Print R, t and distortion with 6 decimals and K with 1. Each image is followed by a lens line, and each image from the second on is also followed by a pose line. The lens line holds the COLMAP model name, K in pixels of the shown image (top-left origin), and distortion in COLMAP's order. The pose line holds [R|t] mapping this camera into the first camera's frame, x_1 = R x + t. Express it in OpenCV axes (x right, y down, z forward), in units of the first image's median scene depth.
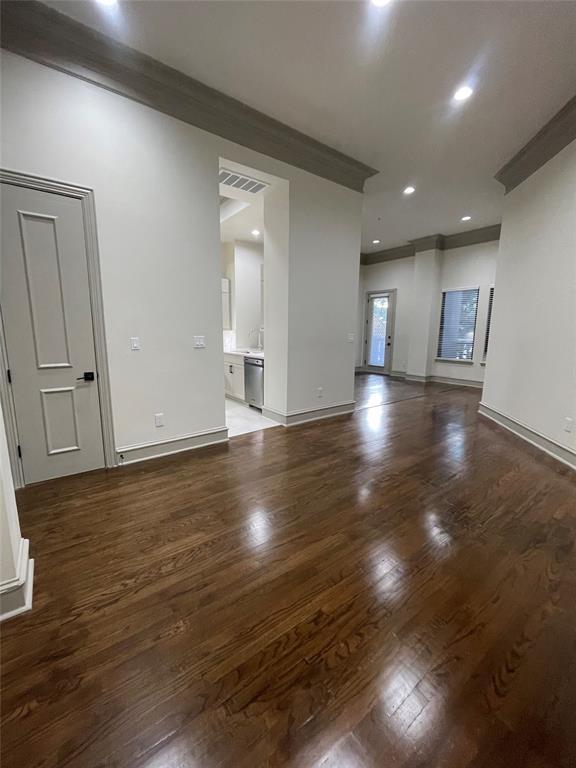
lens RADIAL K [[308.5, 0, 288.7], [0, 308.5, 379.9], [0, 0, 1]] dist [-0.005700, 0.002122]
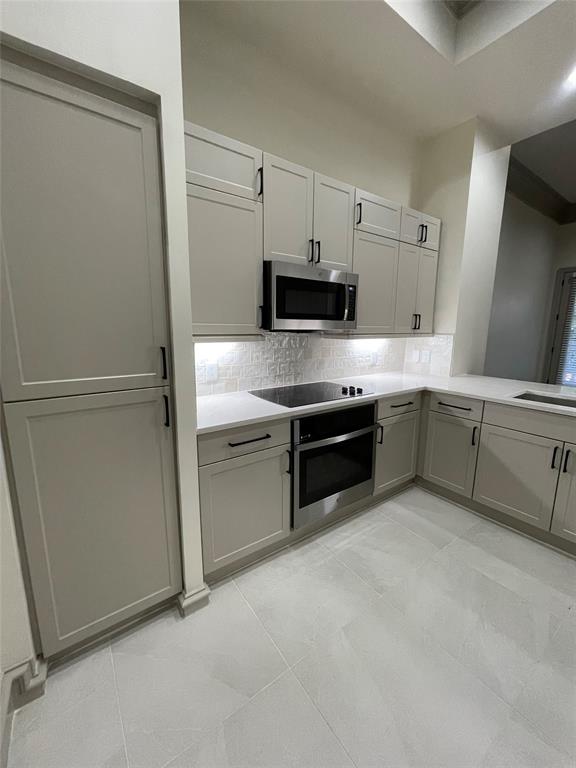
lens RADIAL K [[308.5, 0, 290.0], [0, 308.5, 379.4], [0, 0, 1]] dist [-0.005700, 0.002122]
pose [[0.999763, 0.003505, -0.021491, -0.357917], [-0.003319, 0.999957, 0.008678, -0.092746], [0.021520, -0.008604, 0.999731, 0.502722]]
